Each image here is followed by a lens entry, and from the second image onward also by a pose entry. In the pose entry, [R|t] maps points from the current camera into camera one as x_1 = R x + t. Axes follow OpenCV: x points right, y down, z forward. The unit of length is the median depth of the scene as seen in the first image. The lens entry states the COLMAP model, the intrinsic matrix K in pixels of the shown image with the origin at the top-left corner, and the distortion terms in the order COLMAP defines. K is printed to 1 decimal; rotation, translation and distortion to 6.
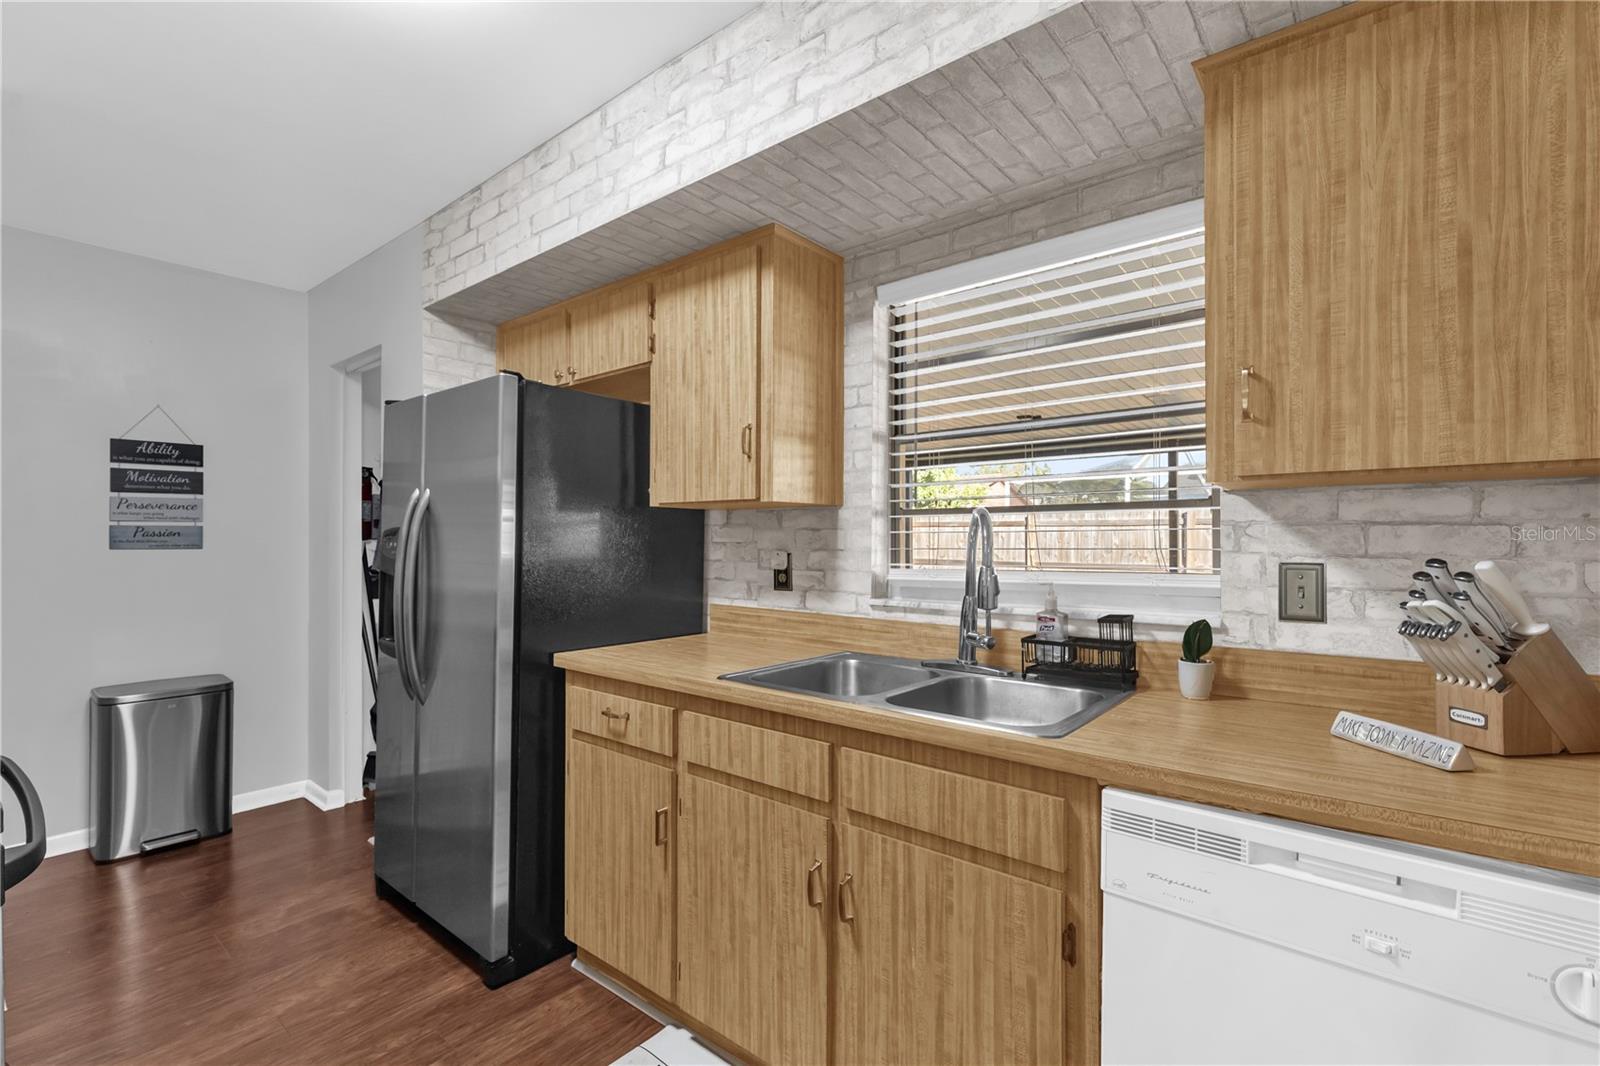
lens RADIAL K [[714.1, 0, 805.3], [0, 714.1, 540.0], [0, 0, 1]] dist [0.001770, 0.000098]
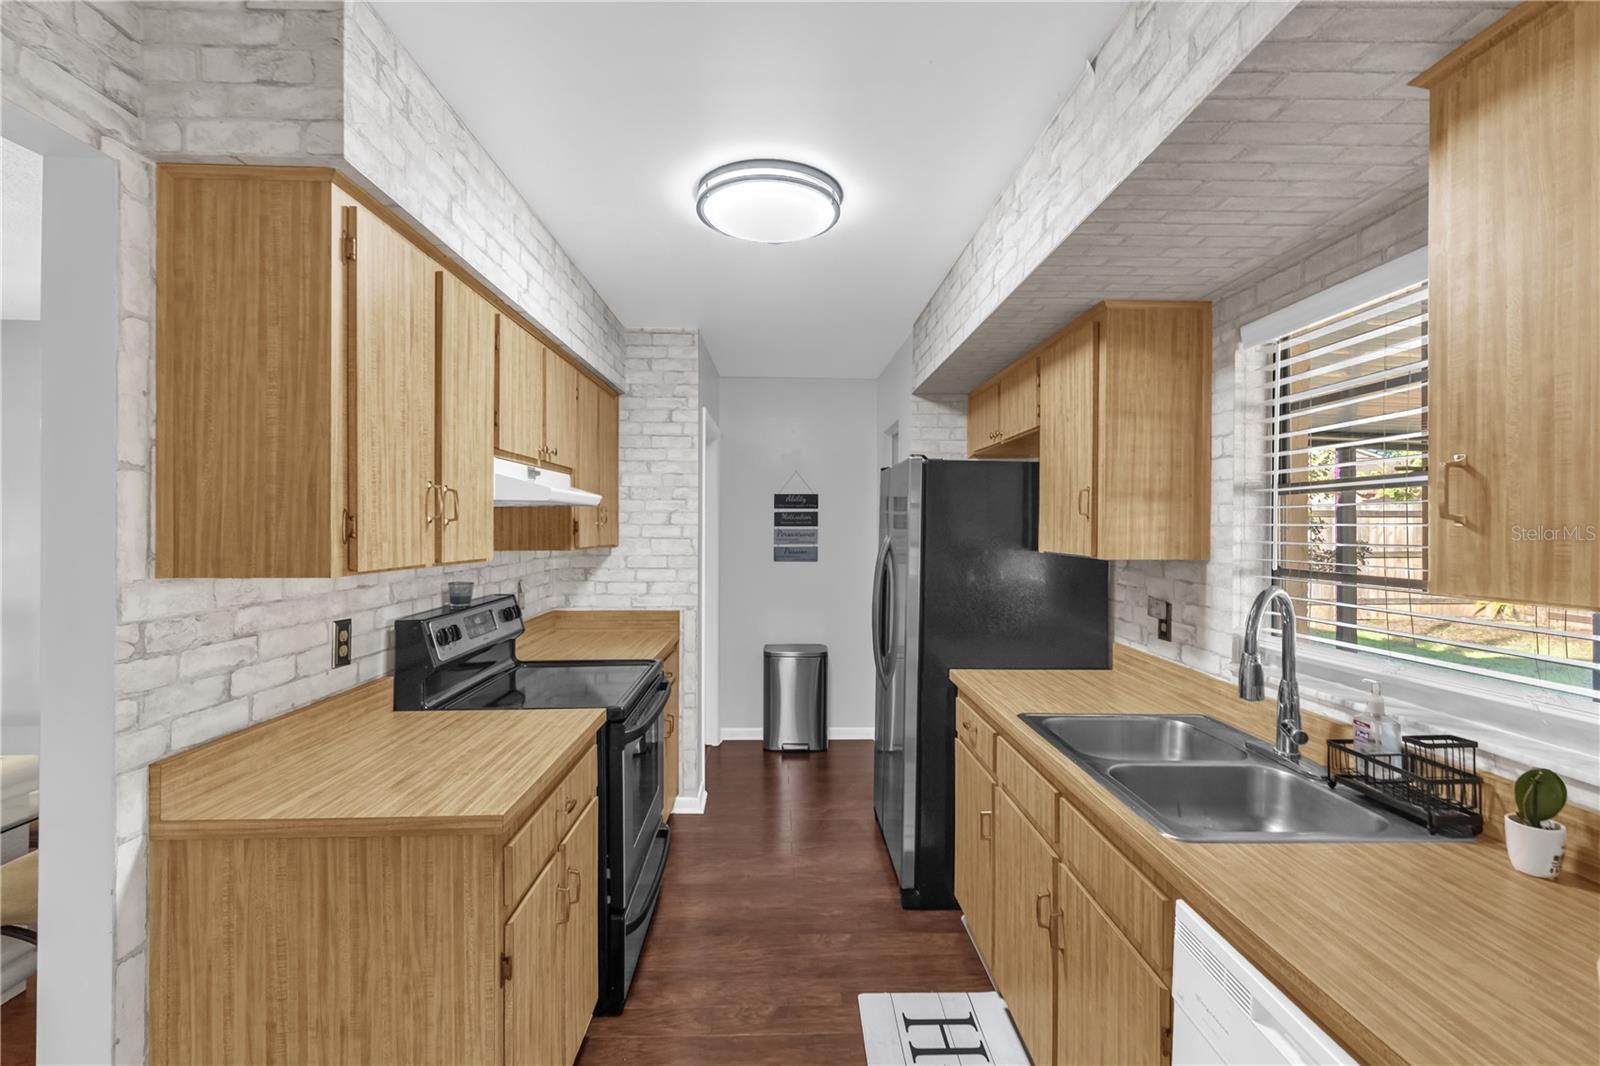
lens RADIAL K [[713.4, 0, 800.0], [0, 713.4, 533.0], [0, 0, 1]] dist [0.000442, 0.000093]
pose [[0.655779, 0.009207, -0.754897, 0.431468], [-0.004804, 0.999956, 0.008022, -0.094445], [0.754938, -0.001634, 0.655794, -0.040562]]
